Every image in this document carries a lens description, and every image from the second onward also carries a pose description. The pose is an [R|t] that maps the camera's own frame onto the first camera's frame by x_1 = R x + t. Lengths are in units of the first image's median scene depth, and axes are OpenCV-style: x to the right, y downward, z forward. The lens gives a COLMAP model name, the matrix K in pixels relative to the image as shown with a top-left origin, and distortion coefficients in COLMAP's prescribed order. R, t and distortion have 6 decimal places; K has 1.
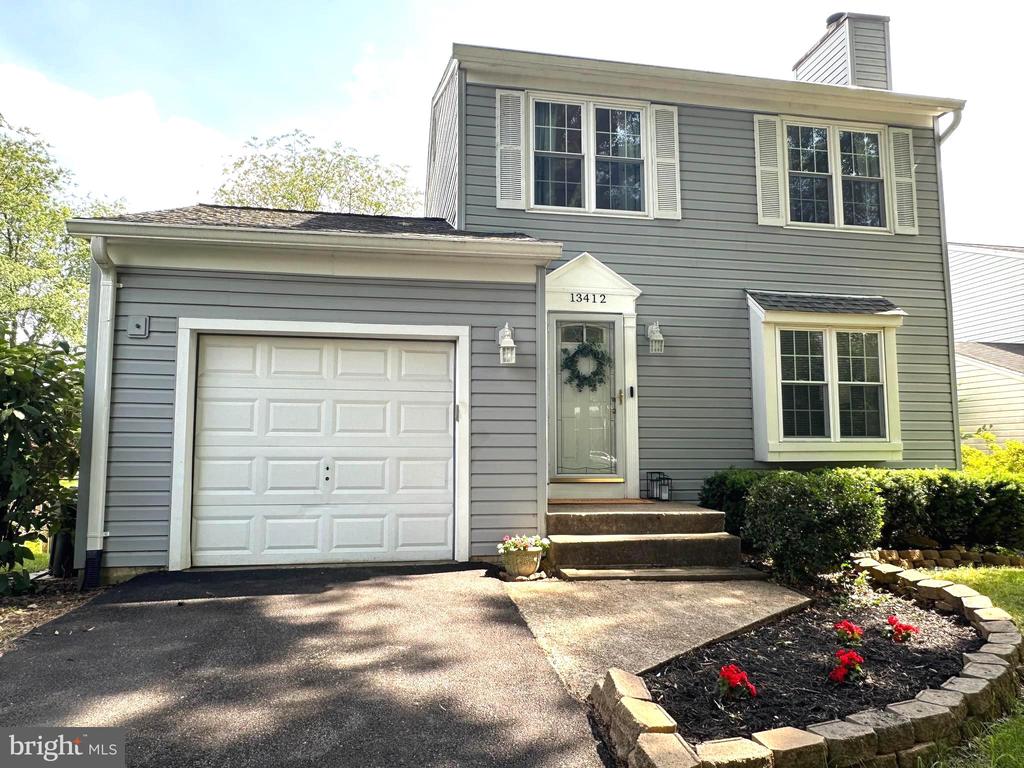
lens RADIAL K [[660.7, 0, 514.2], [0, 660.7, 386.5], [0, 0, 1]] dist [0.000075, 0.023105]
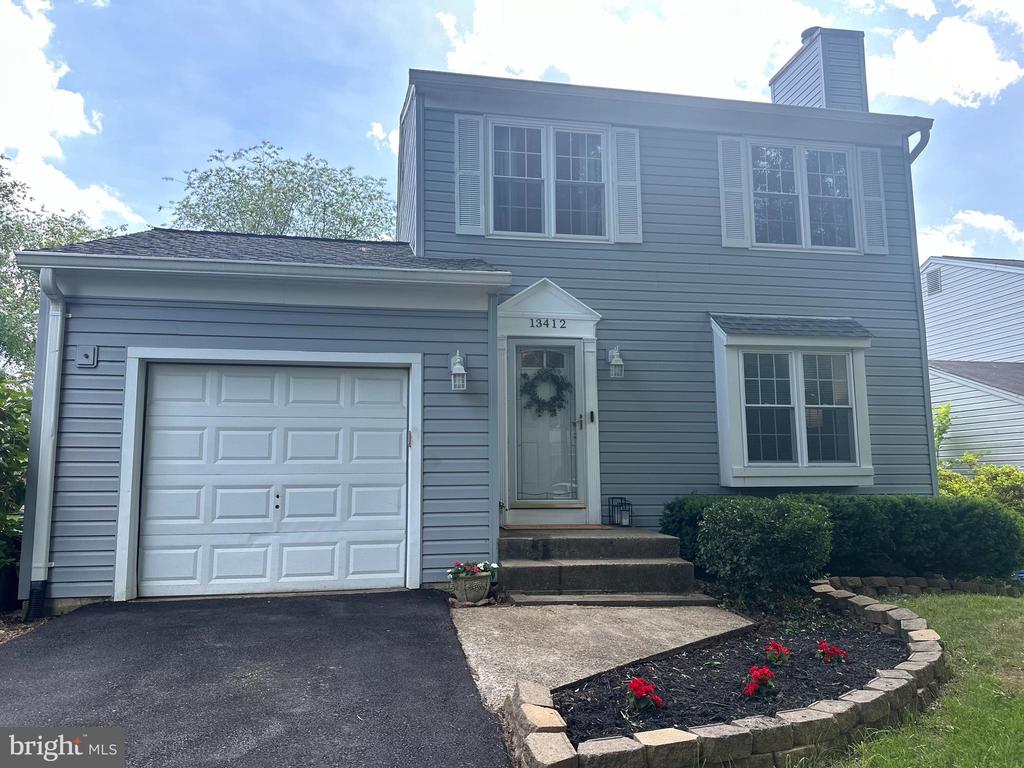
lens RADIAL K [[718.6, 0, 517.4], [0, 718.6, 387.9], [0, 0, 1]] dist [0.060446, -0.039971]
pose [[0.999974, -0.006338, 0.003335, 0.066495], [0.006430, 0.999578, -0.028320, -0.005746], [-0.003154, 0.028341, 0.999593, -0.087184]]
